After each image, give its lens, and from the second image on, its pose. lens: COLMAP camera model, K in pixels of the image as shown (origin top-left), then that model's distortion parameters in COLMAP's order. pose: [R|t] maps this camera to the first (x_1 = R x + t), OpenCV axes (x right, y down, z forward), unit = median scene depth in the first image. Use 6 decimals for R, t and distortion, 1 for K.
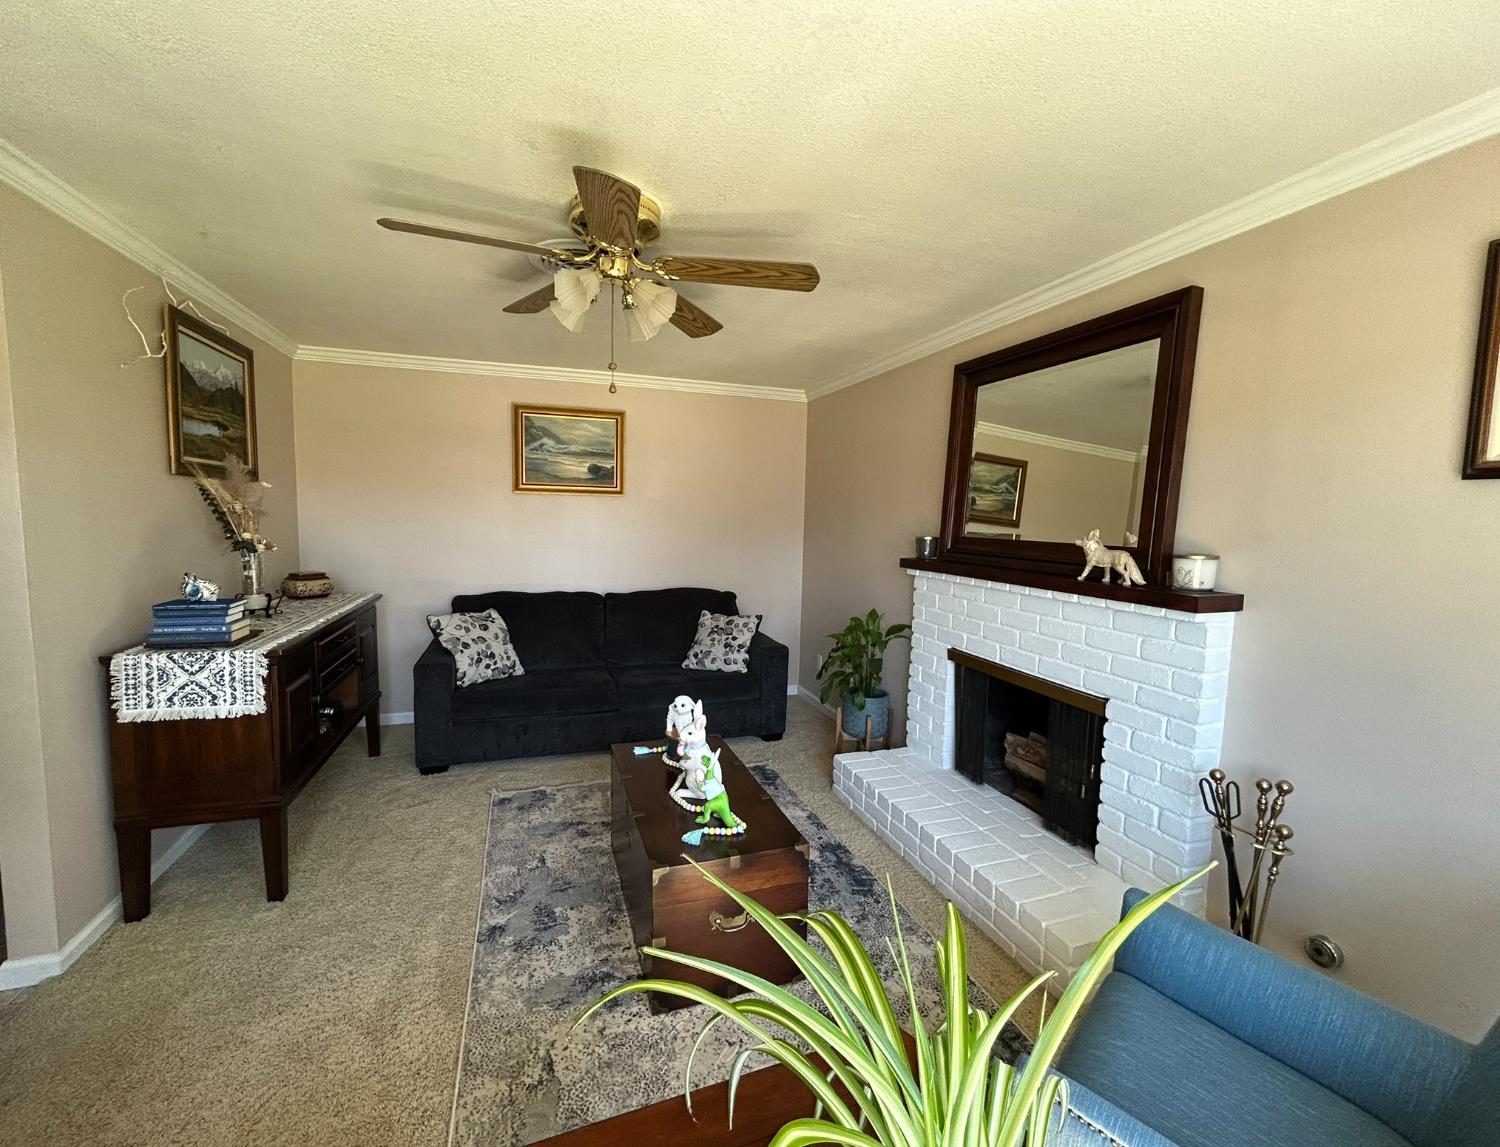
lens RADIAL K [[618.8, 0, 750.0], [0, 618.8, 573.5], [0, 0, 1]] dist [0.009683, 0.000188]
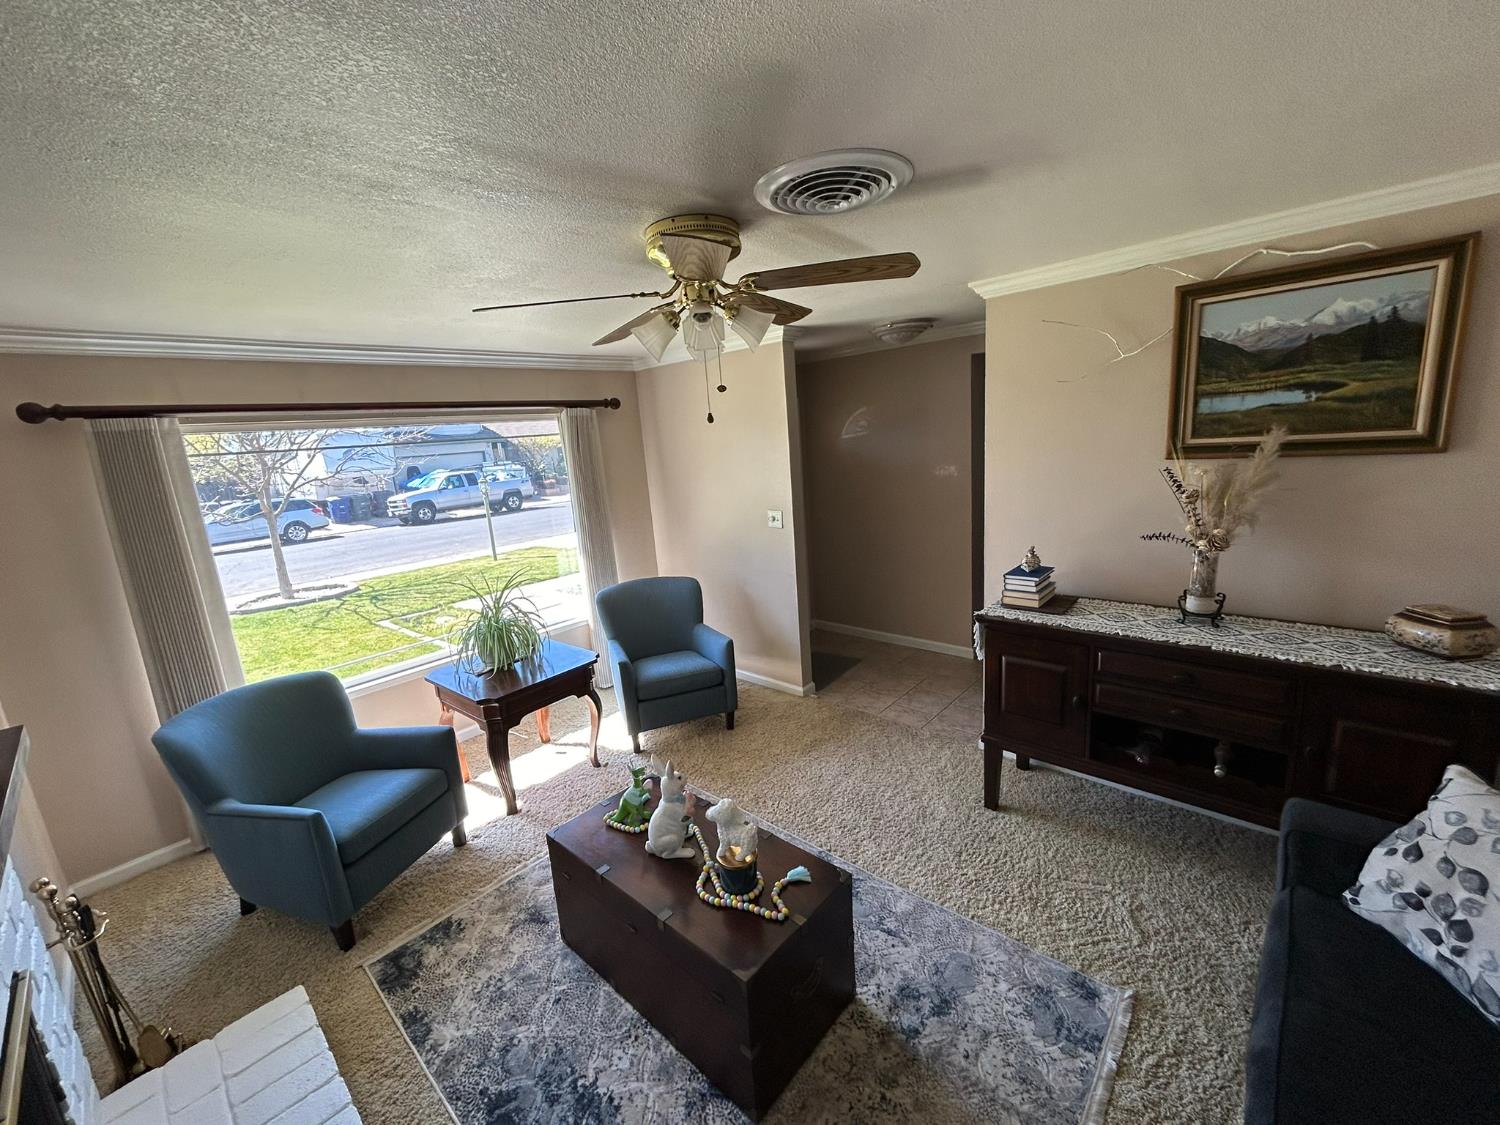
lens RADIAL K [[606.6, 0, 750.0], [0, 606.6, 562.5], [0, 0, 1]] dist [0.000427, -0.000023]
pose [[-0.878781, 0.143860, -0.455026, 0.164518], [0.009983, 0.958815, 0.283856, -0.307710], [0.477122, 0.244905, -0.844024, 1.677380]]
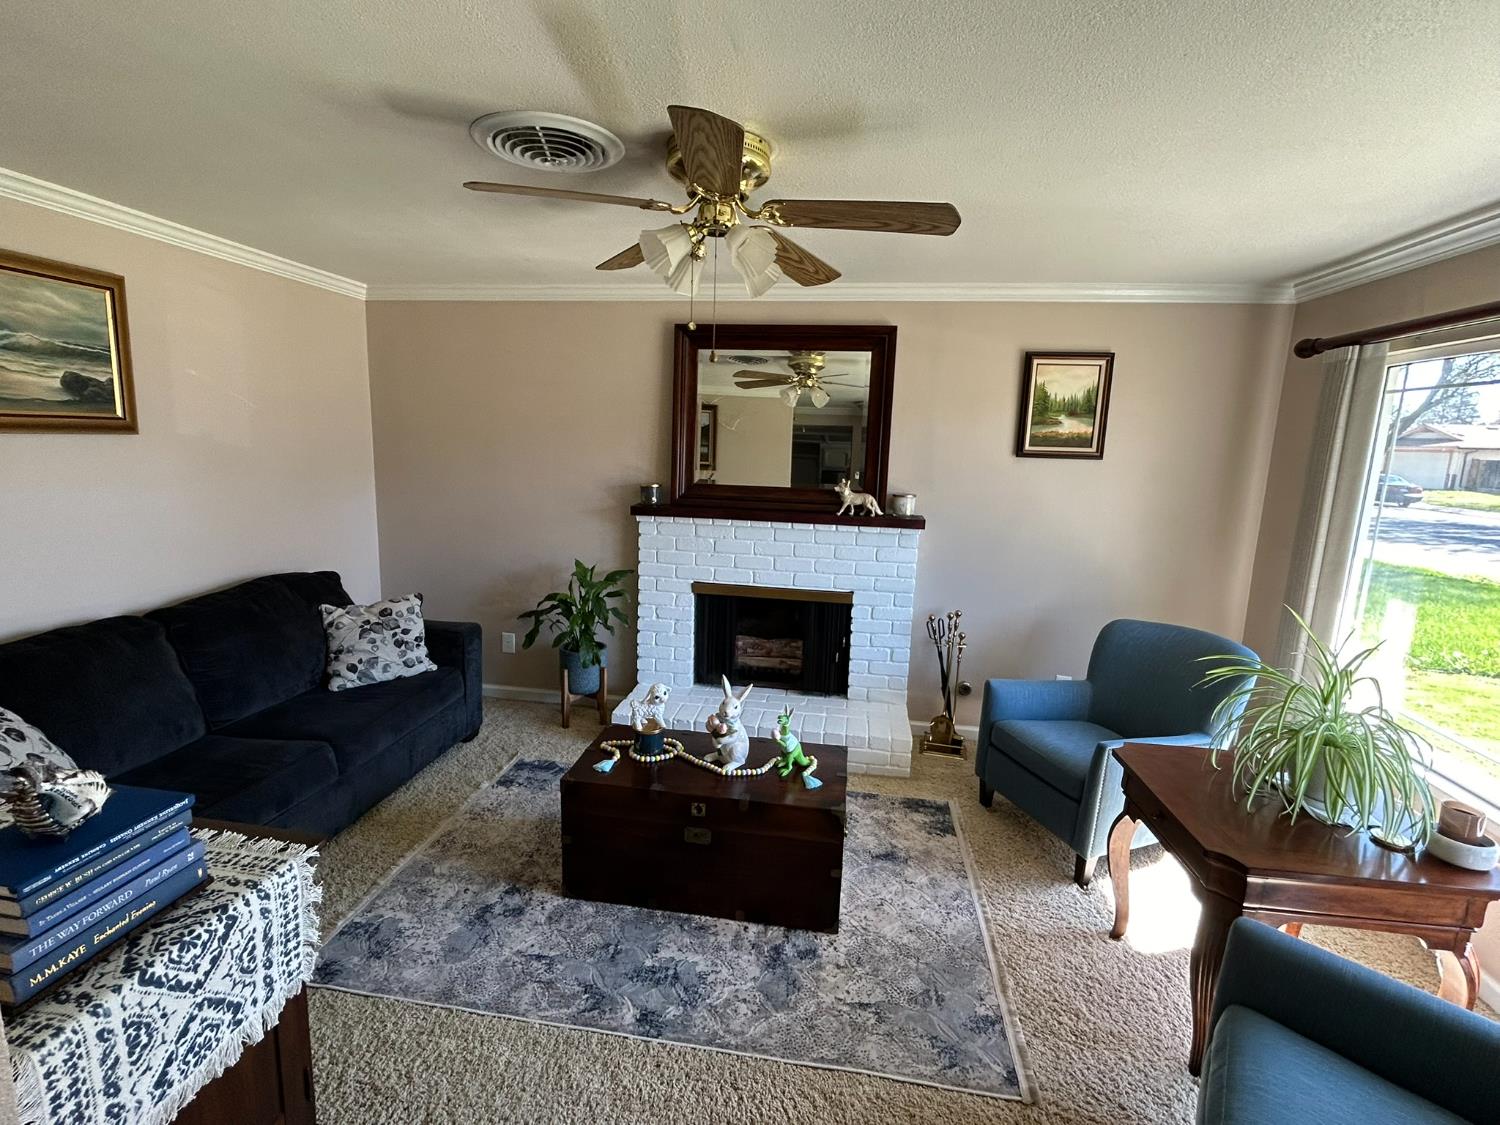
lens RADIAL K [[687.6, 0, 750.0], [0, 687.6, 562.5], [0, 0, 1]] dist [0.016394, -0.001256]
pose [[0.463394, -0.165406, 0.870578, -0.973587], [0.064821, 0.986120, 0.152856, -0.138813], [-0.883778, -0.014401, 0.467684, 0.434785]]
